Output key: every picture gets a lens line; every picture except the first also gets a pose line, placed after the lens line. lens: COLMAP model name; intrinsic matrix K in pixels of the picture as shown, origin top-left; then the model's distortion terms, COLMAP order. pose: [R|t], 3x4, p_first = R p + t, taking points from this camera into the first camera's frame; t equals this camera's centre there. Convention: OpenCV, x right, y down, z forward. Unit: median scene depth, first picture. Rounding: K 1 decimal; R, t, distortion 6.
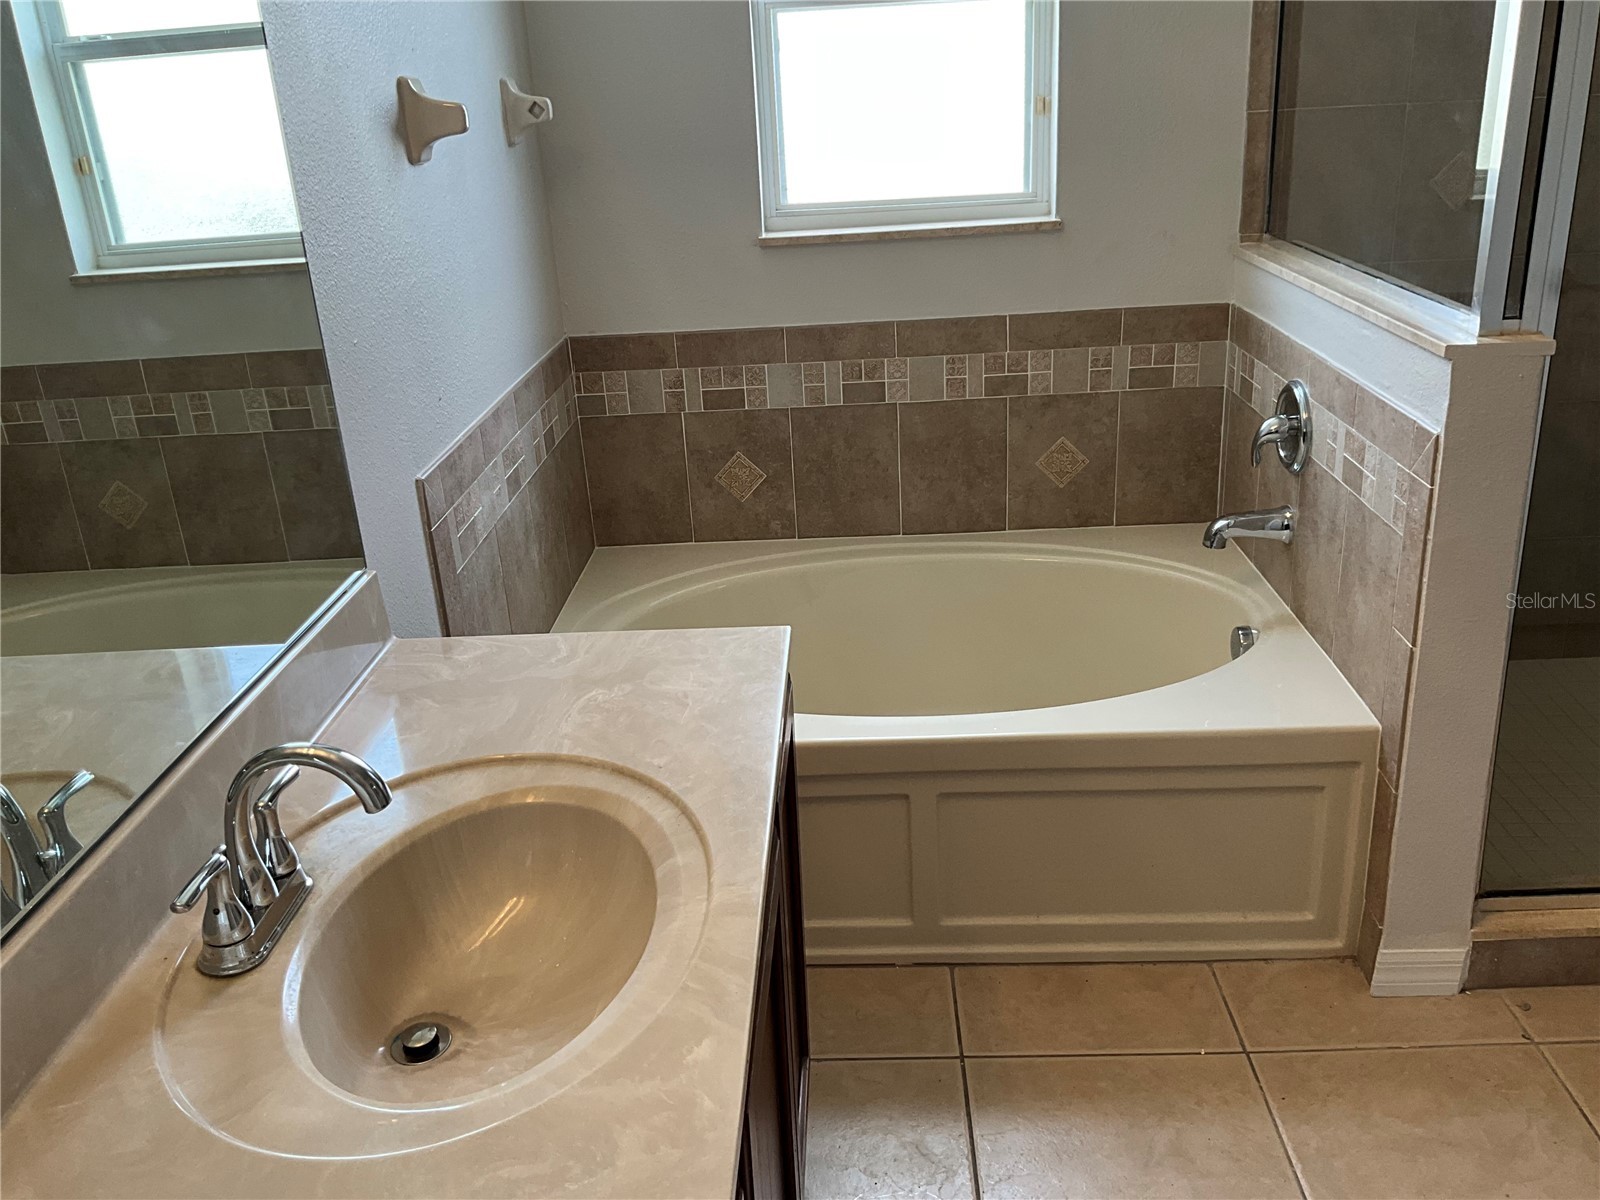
lens RADIAL K [[1317.4, 0, 800.0], [0, 1317.4, 600.0], [0, 0, 1]] dist [0.090507, -0.178622]
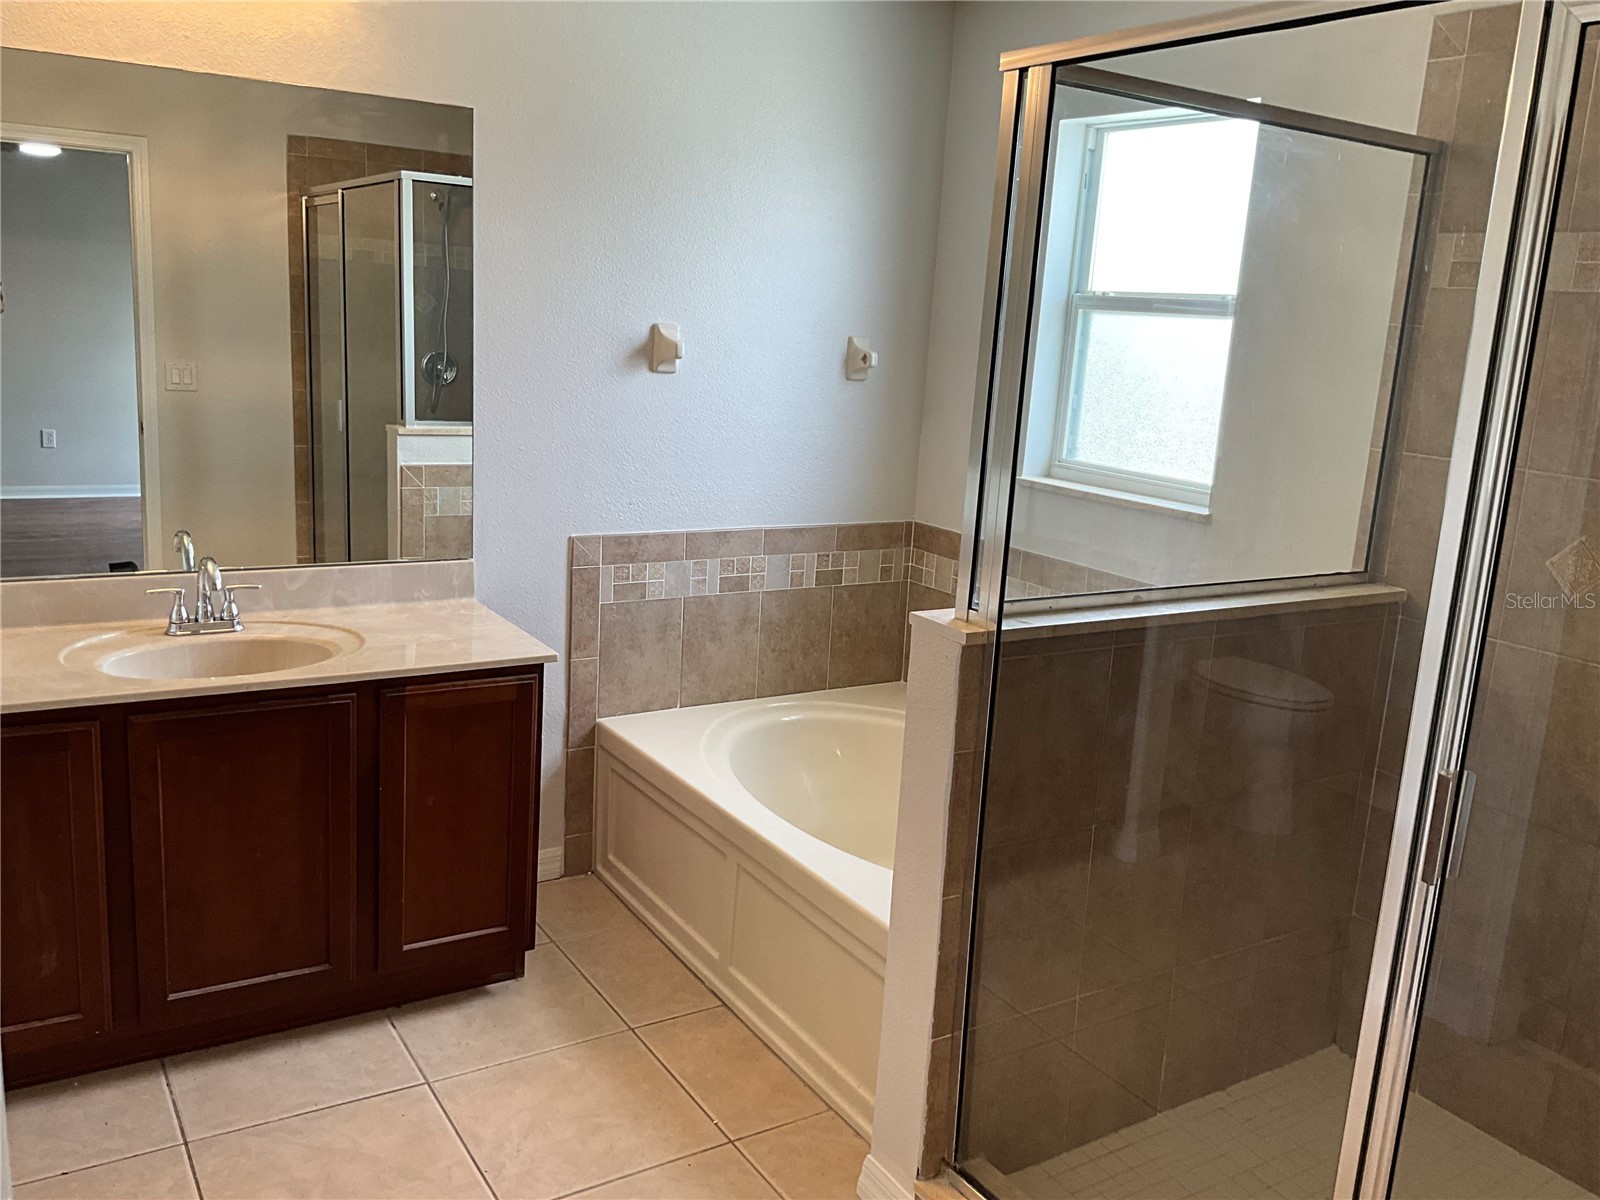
lens RADIAL K [[1317.4, 0, 800.0], [0, 1317.4, 600.0], [0, 0, 1]] dist [0.090507, -0.178622]
pose [[0.555633, 0.261699, -0.789168, 1.078375], [-0.388360, 0.920953, 0.031967, -0.158152], [0.735152, 0.288719, 0.613345, 0.149163]]
